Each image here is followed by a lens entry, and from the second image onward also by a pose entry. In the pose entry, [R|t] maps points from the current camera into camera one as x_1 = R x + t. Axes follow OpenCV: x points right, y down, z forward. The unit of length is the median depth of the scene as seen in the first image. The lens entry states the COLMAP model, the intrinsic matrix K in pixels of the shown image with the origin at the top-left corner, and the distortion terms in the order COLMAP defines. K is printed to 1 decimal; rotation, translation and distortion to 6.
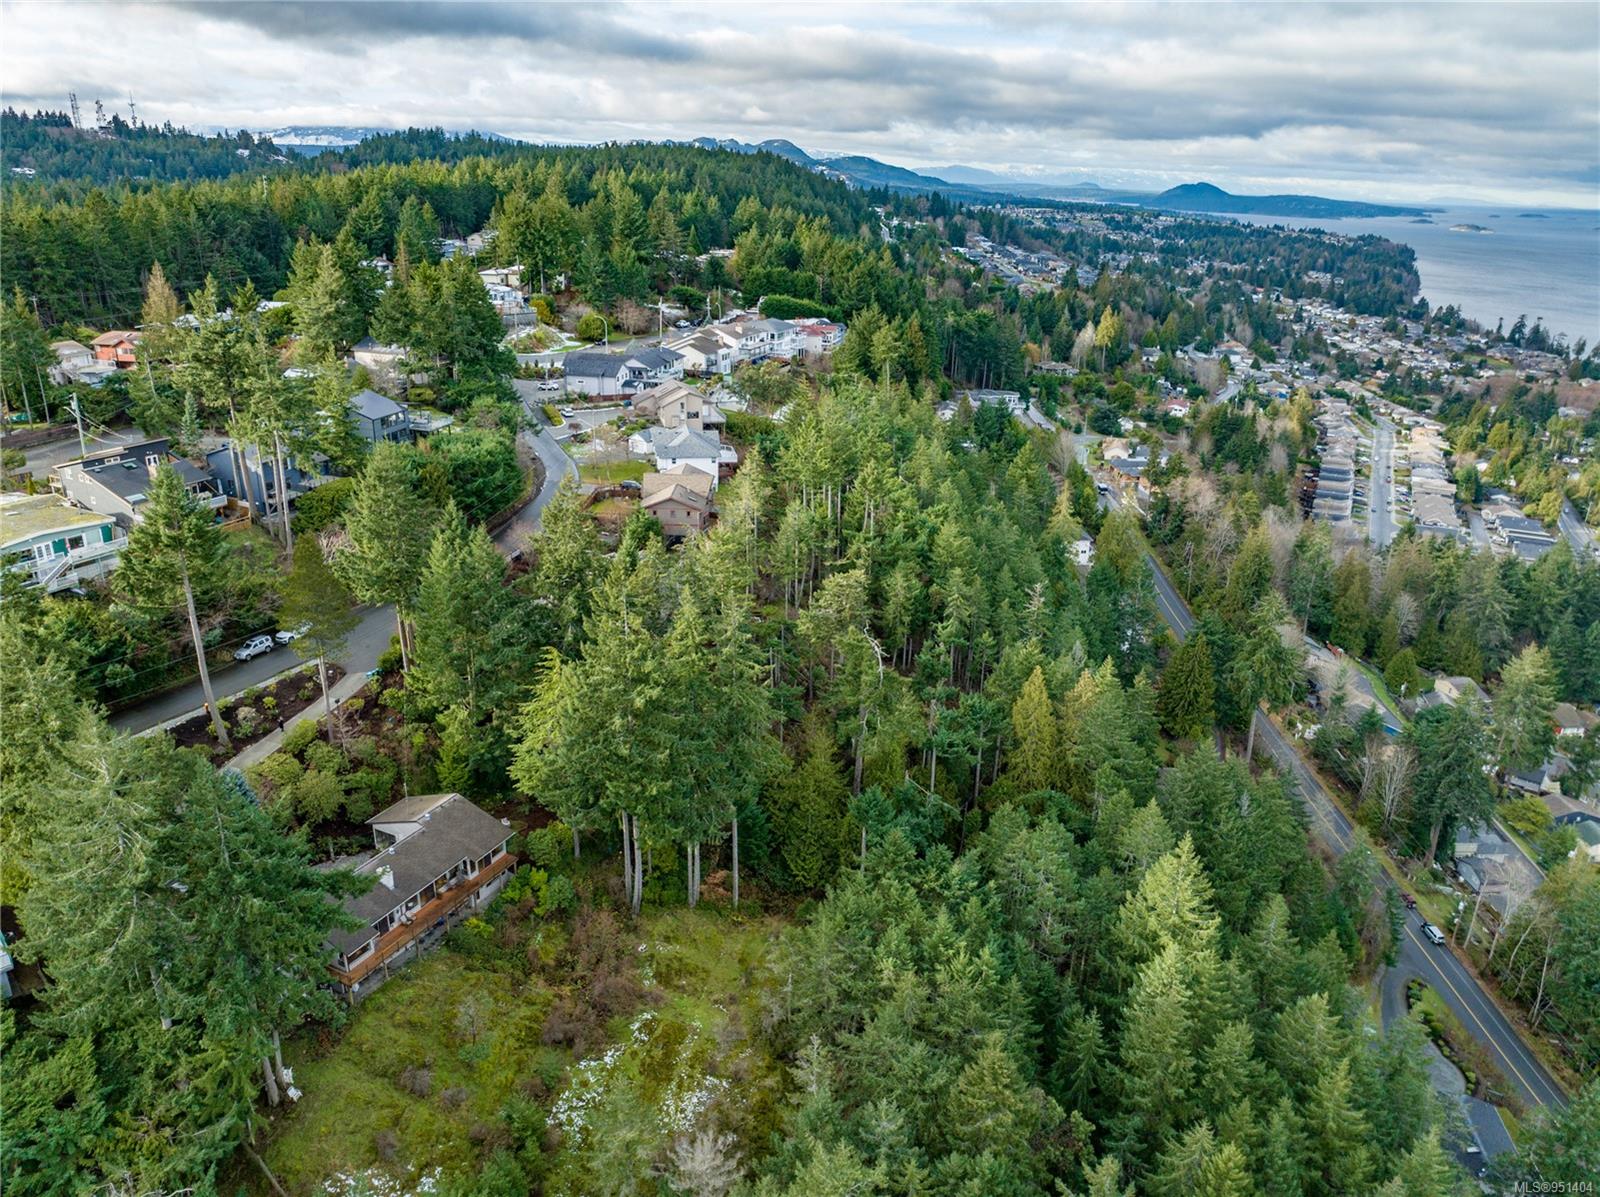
lens RADIAL K [[1150.5, 0, 800.0], [0, 1150.5, 598.5], [0, 0, 1]] dist [-0.030768, 0.002810]
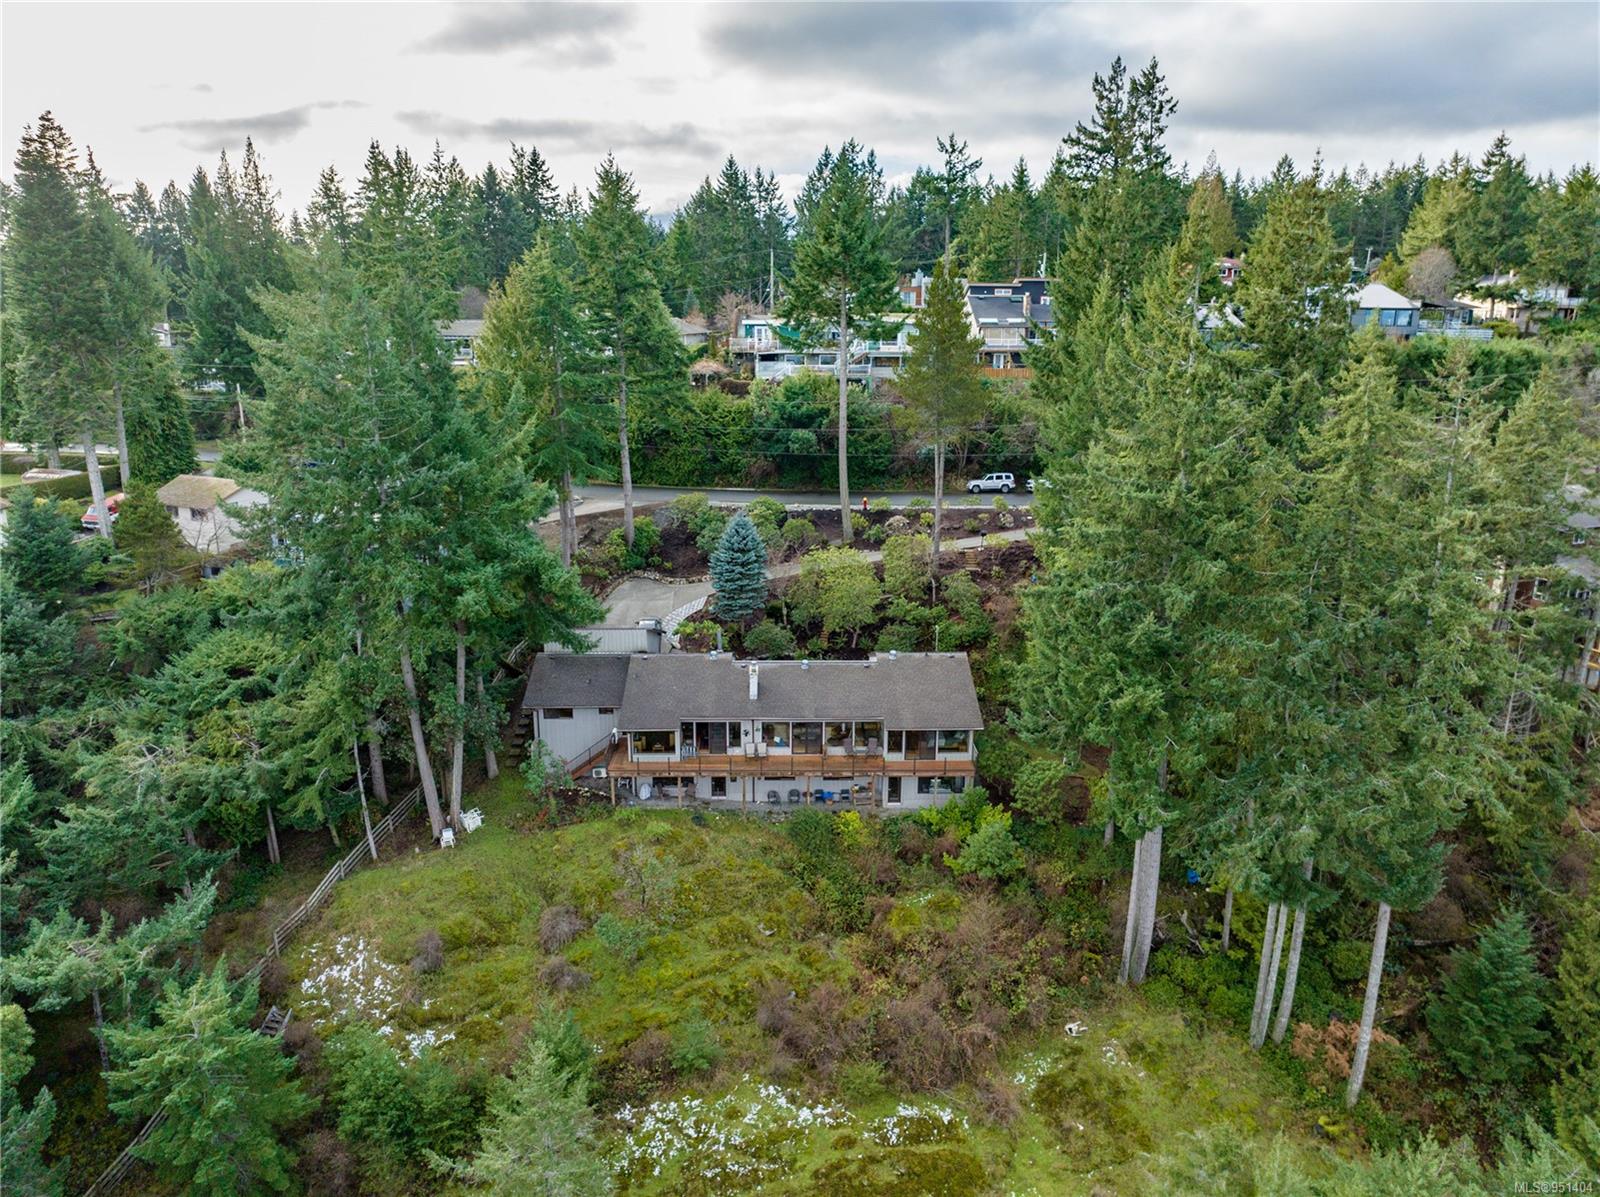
lens RADIAL K [[1128.8, 0, 803.3], [0, 1128.8, 608.1], [0, 0, 1]] dist [-0.037453, -0.001990]
pose [[0.453368, 0.213934, -0.865269, 0.167239], [-0.308969, 0.948299, 0.072575, 0.110015], [0.836060, 0.234438, 0.496027, 0.516935]]
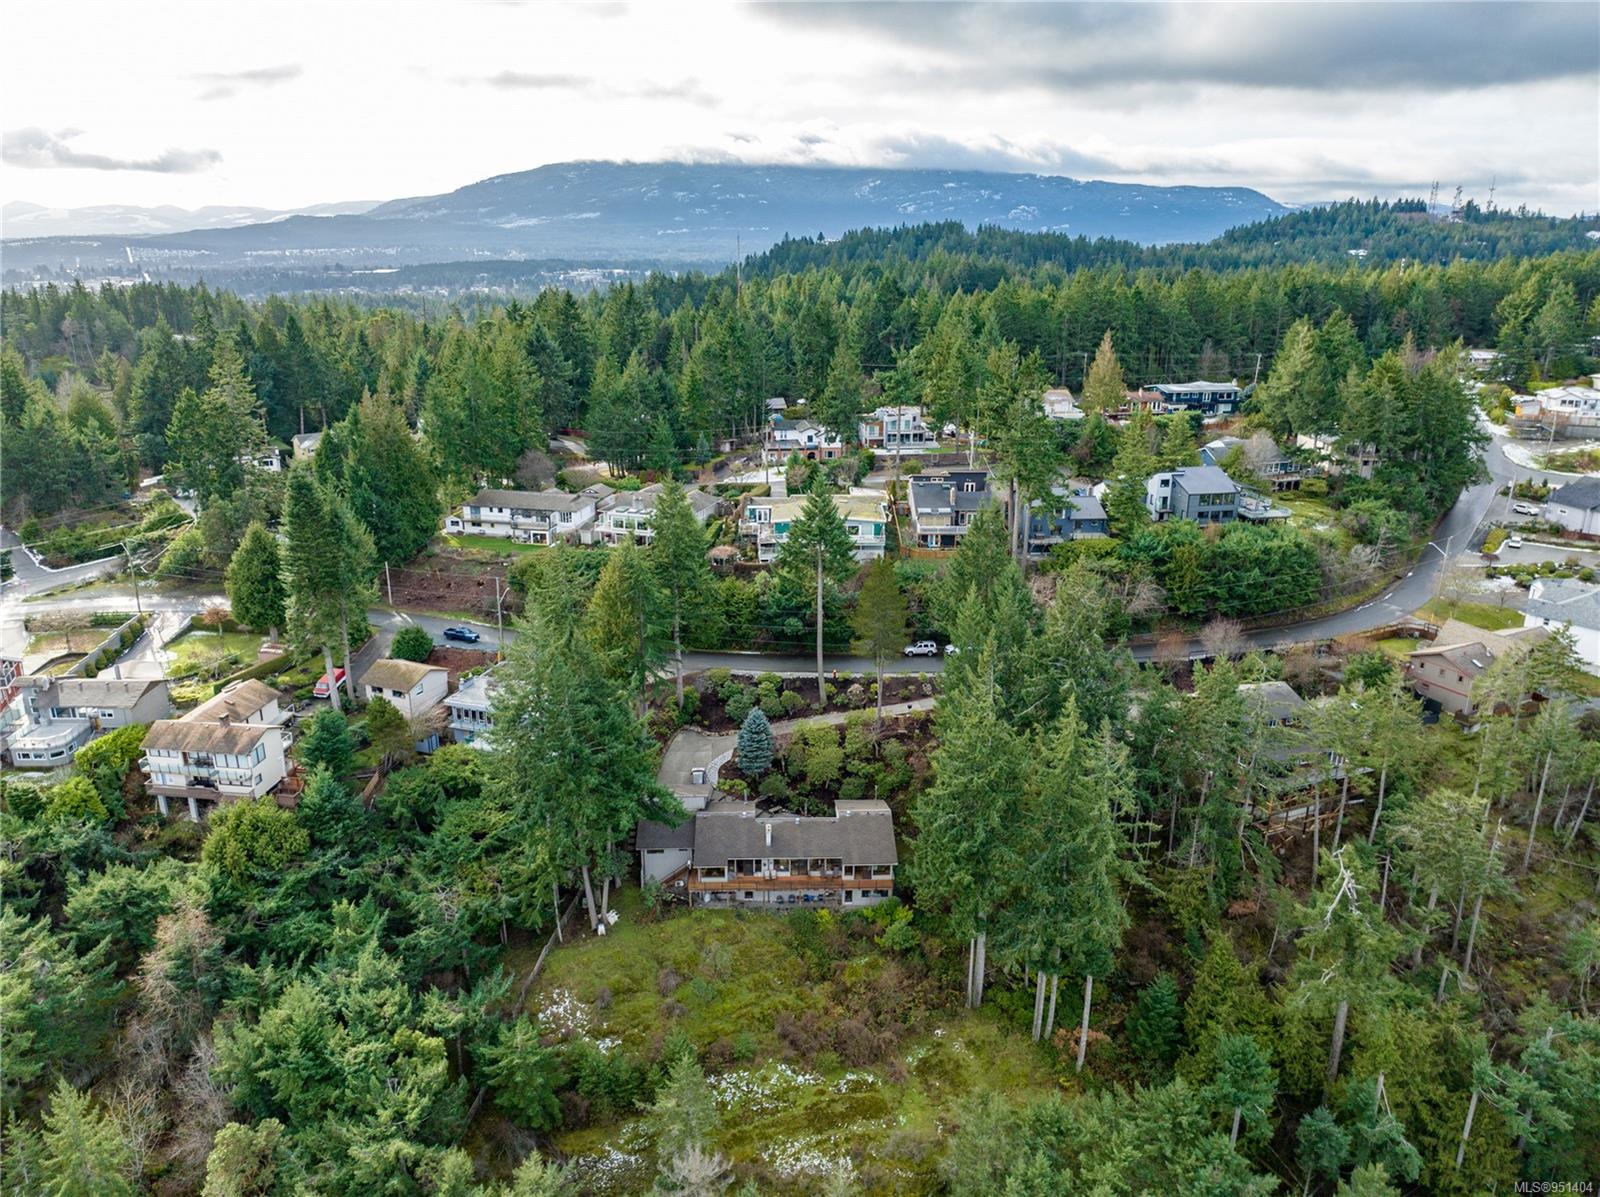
lens RADIAL K [[1150.5, 0, 800.0], [0, 1150.5, 598.5], [0, 0, 1]] dist [-0.030768, 0.002810]
pose [[0.465565, 0.249123, -0.849227, 0.461280], [-0.304469, 0.946077, 0.110618, -0.099236], [0.830992, 0.207064, 0.516311, 0.271199]]
